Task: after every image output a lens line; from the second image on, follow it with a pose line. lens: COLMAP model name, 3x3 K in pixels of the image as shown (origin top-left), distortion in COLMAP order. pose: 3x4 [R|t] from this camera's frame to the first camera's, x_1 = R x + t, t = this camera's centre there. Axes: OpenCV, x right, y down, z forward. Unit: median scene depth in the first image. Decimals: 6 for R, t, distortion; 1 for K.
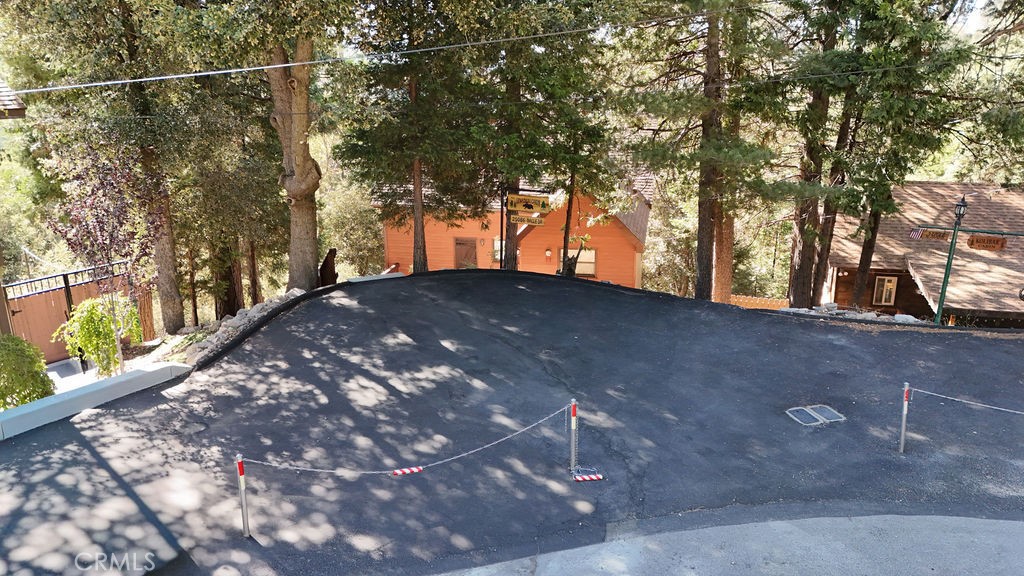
lens RADIAL K [[748.2, 0, 547.4], [0, 748.2, 288.2], [0, 0, 1]] dist [0.094335, -0.094597]
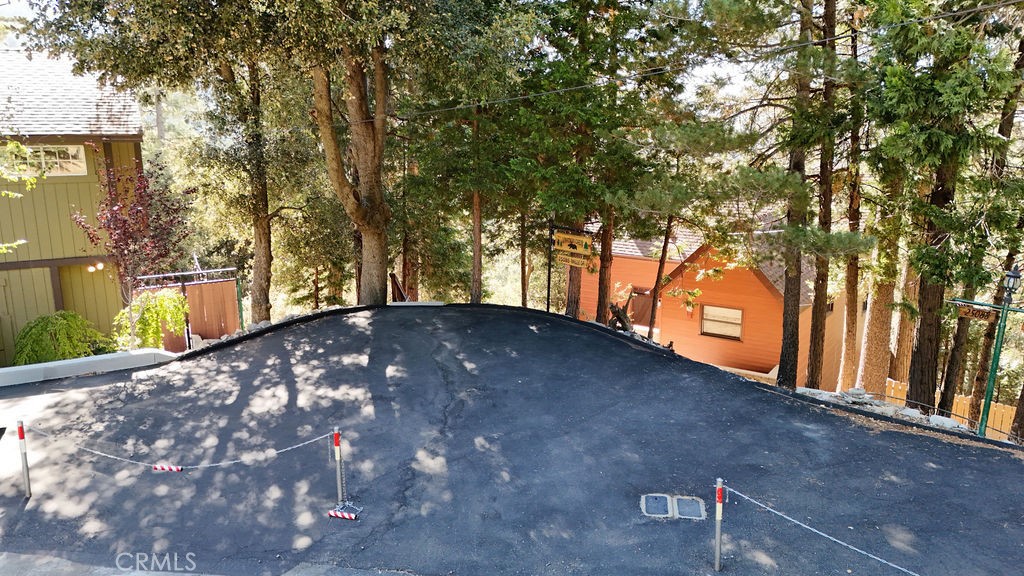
lens RADIAL K [[750.1, 0, 512.0], [0, 750.1, 288.0], [0, 0, 1]] dist [0.002203, 0.001120]
pose [[0.923018, 0.094128, -0.373066, 0.424735], [-0.119837, 0.991714, -0.046276, -0.006829], [0.365619, 0.087421, 0.926650, 0.149926]]
